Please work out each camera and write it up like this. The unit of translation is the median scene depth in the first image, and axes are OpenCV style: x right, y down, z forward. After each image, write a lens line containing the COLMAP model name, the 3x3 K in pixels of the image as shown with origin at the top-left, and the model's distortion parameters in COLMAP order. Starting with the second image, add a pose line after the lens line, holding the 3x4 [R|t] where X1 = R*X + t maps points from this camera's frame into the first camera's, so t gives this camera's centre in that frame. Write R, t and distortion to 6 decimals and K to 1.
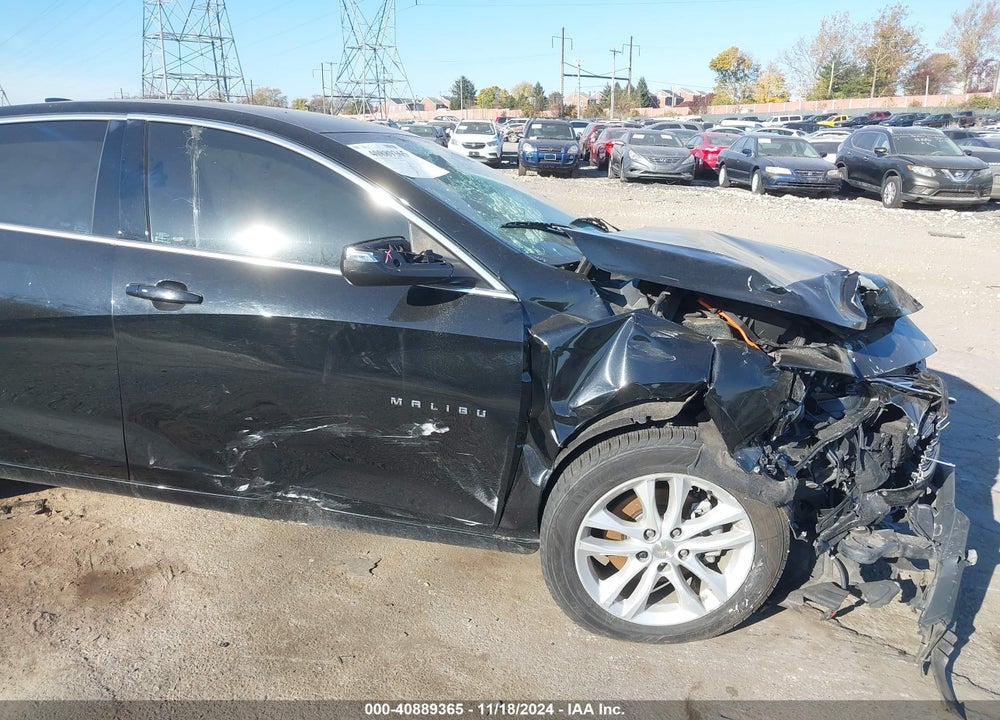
lens RADIAL K [[793.4, 0, 496.4], [0, 793.4, 384.4], [0, 0, 1]] dist [0.003612, -0.016093]
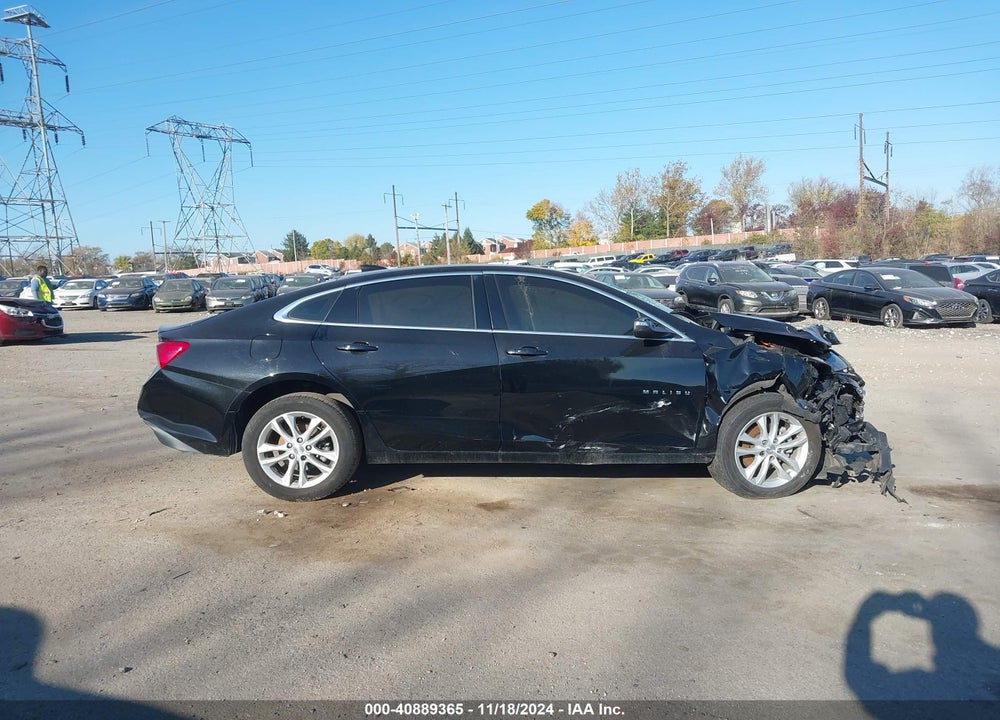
lens RADIAL K [[796.5, 0, 500.0], [0, 796.5, 360.0], [0, 0, 1]] dist [0.077297, -0.133597]
pose [[0.975356, -0.061653, 0.211850, -0.095496], [0.103558, 0.975755, -0.192817, 0.031025], [-0.194826, 0.210004, 0.958092, -0.101340]]
